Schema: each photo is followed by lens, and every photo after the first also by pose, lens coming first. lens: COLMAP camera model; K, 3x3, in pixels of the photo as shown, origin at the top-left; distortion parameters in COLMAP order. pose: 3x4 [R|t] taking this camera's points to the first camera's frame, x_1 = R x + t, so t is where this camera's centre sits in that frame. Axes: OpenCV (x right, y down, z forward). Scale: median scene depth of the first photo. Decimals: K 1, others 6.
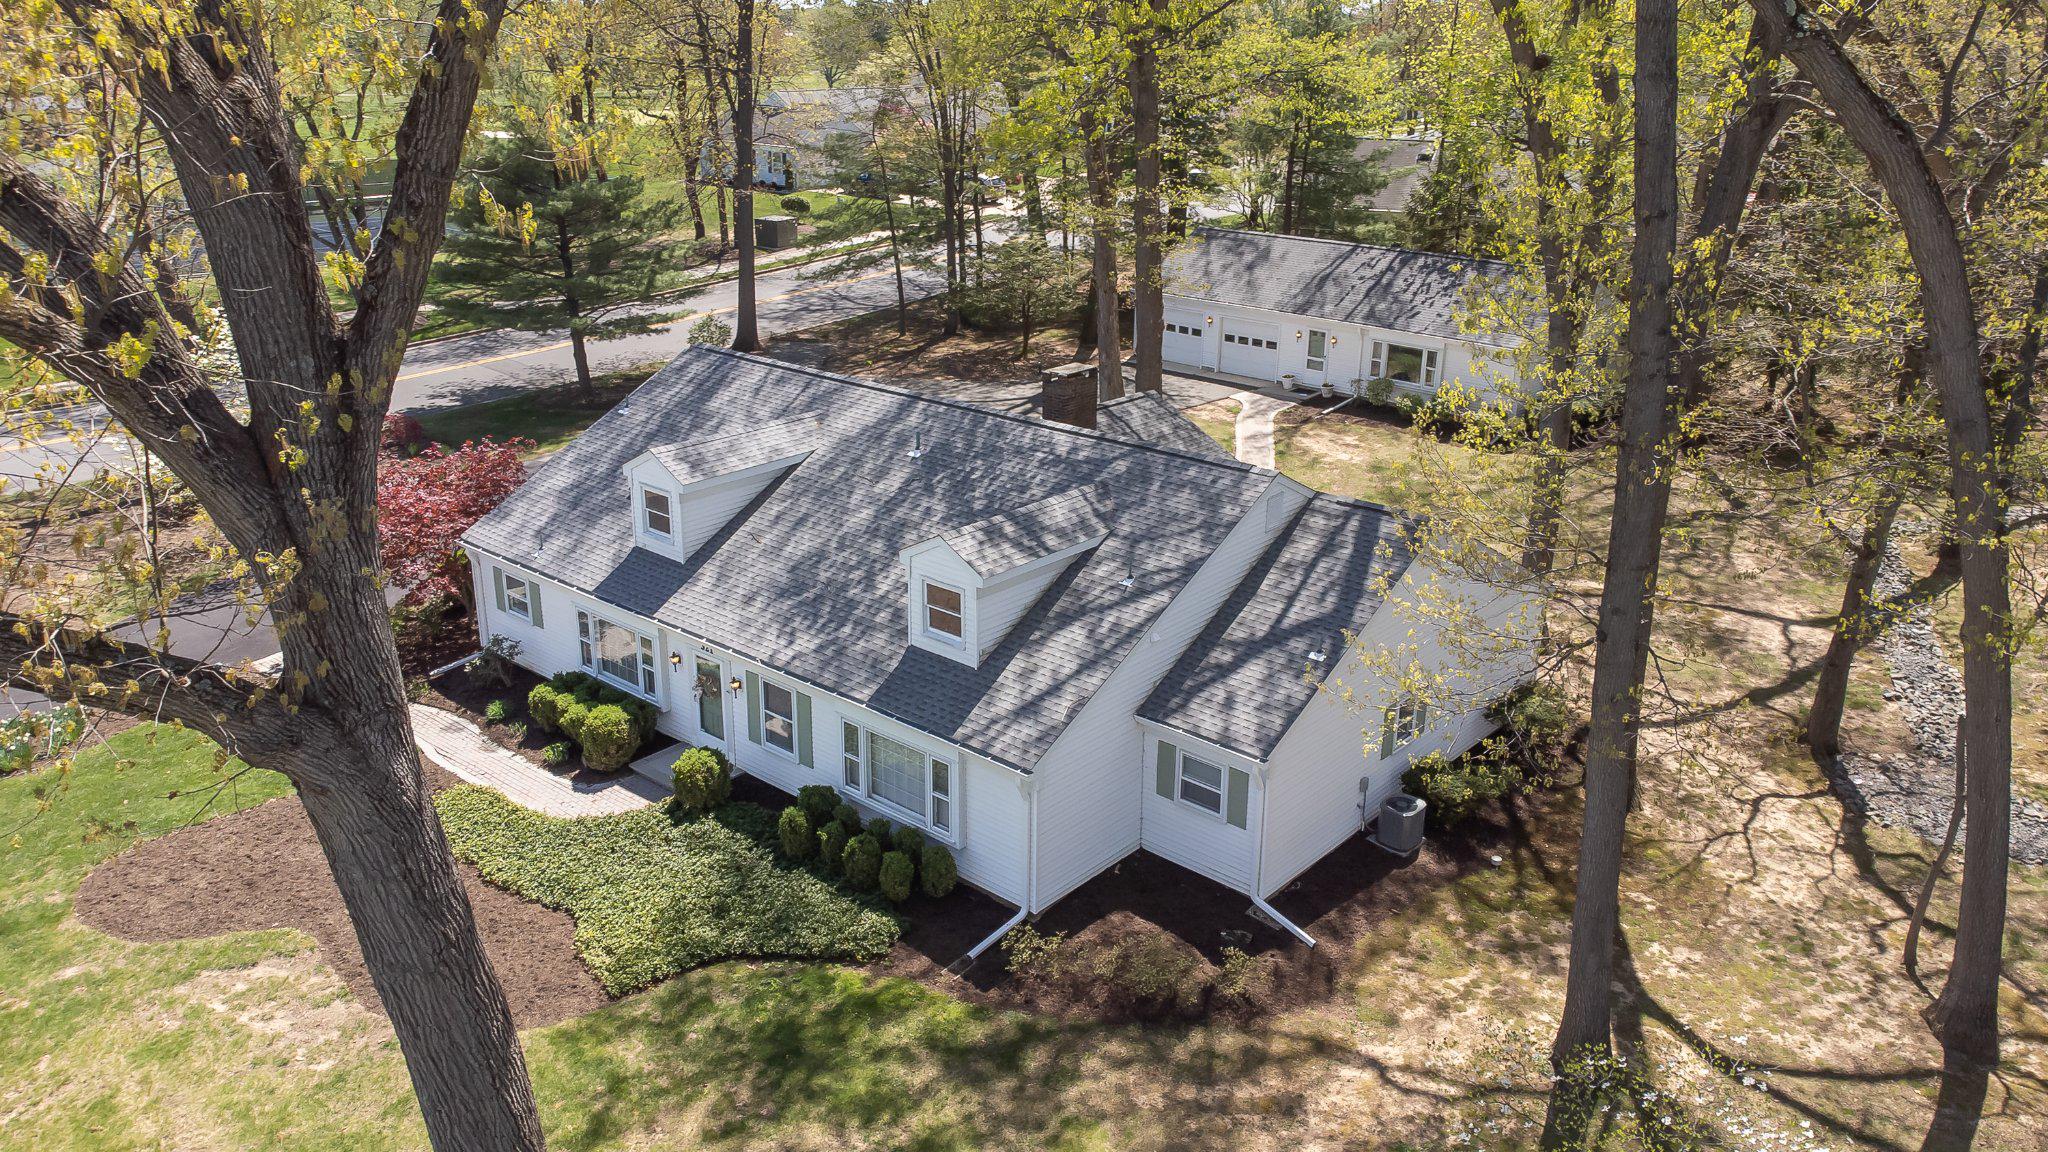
lens RADIAL K [[1513.0, 0, 1024.0], [0, 1513.0, 576.0], [0, 0, 1]] dist [0.001708, 0.003157]
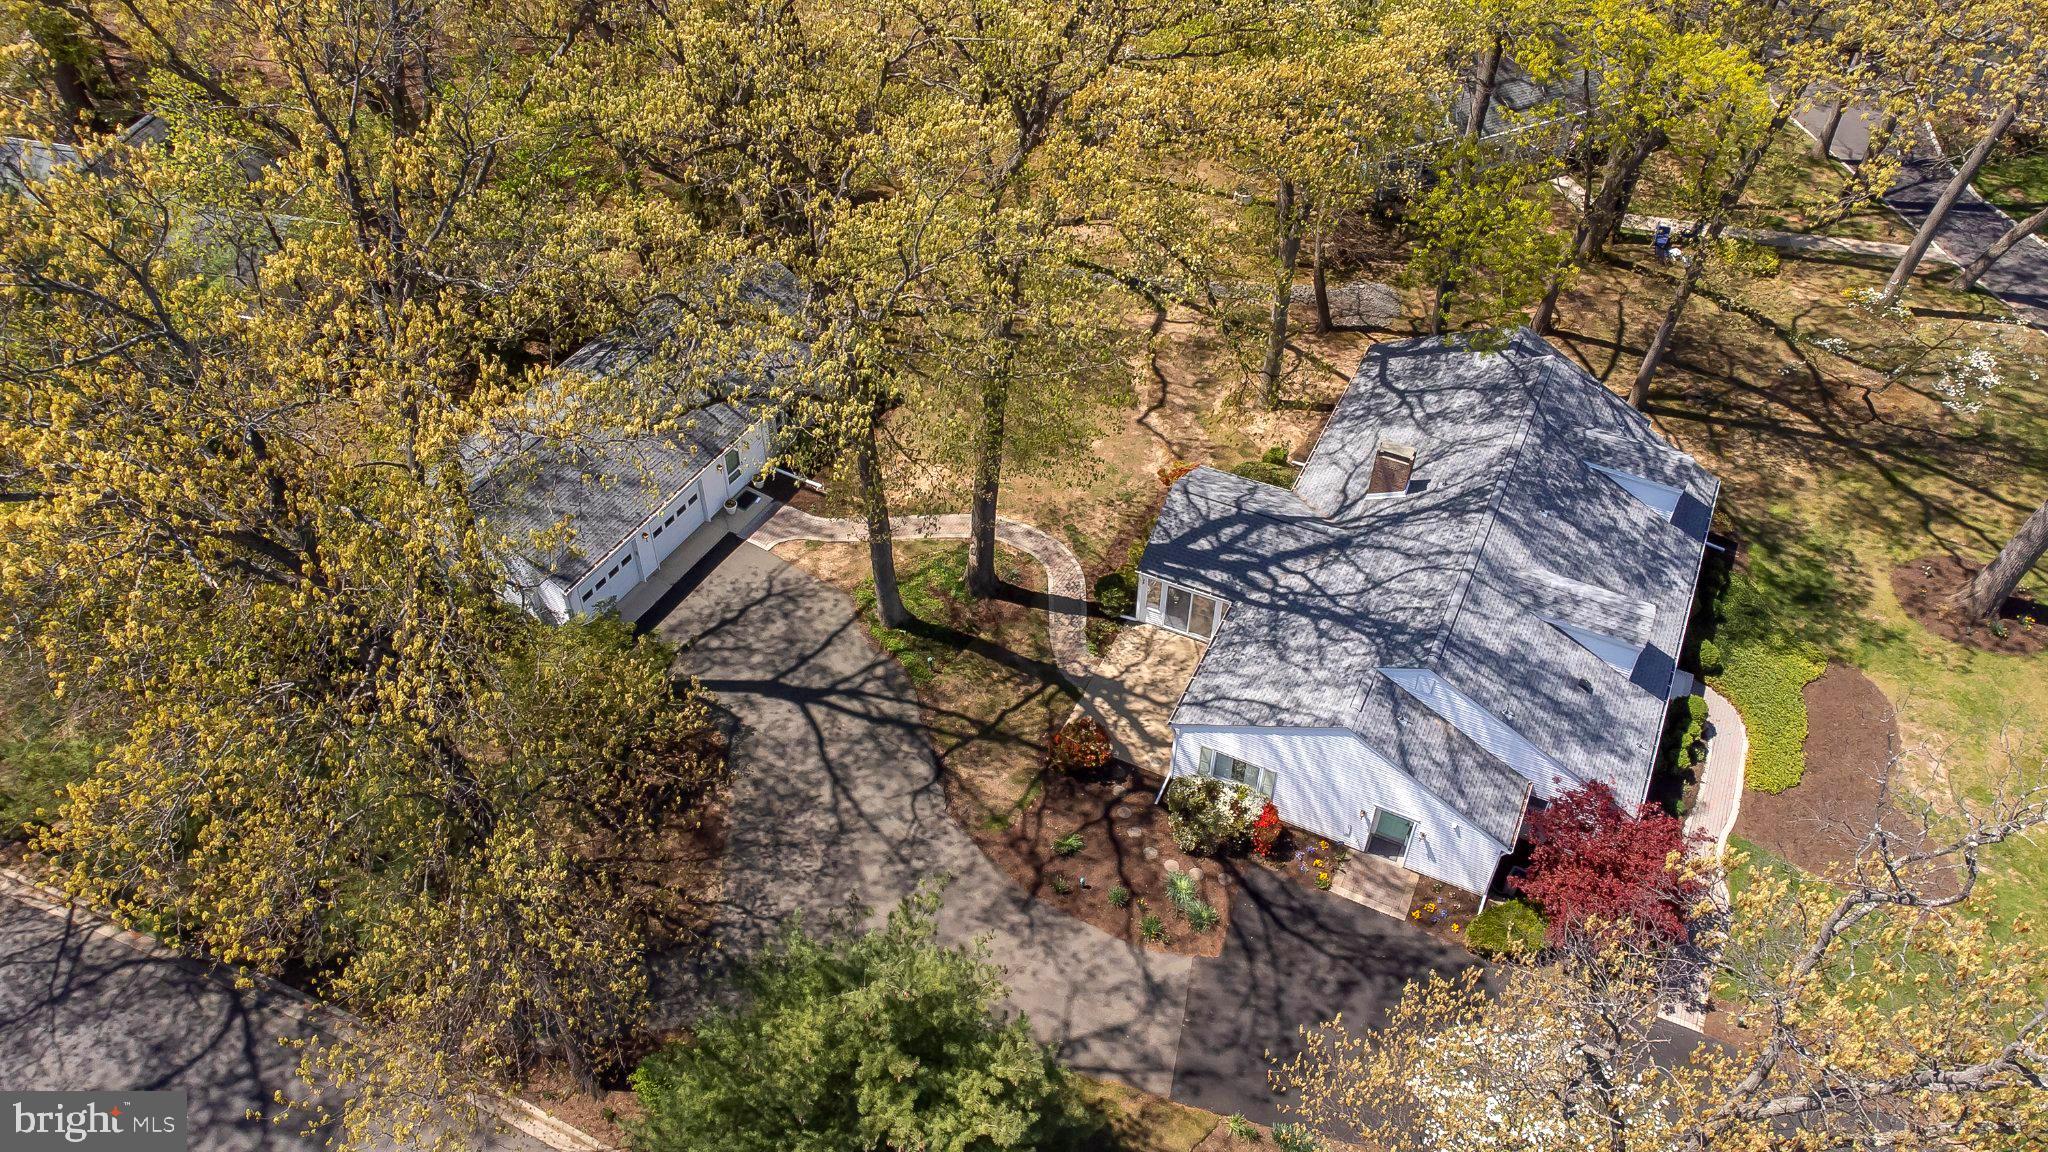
lens RADIAL K [[1513.0, 0, 1024.0], [0, 1513.0, 576.0], [0, 0, 1]] dist [0.001708, 0.003157]
pose [[-0.260388, -0.687527, 0.677867, -1.202474], [0.338286, 0.592616, 0.731006, -1.592771], [-0.904301, 0.419658, 0.078271, 1.585948]]
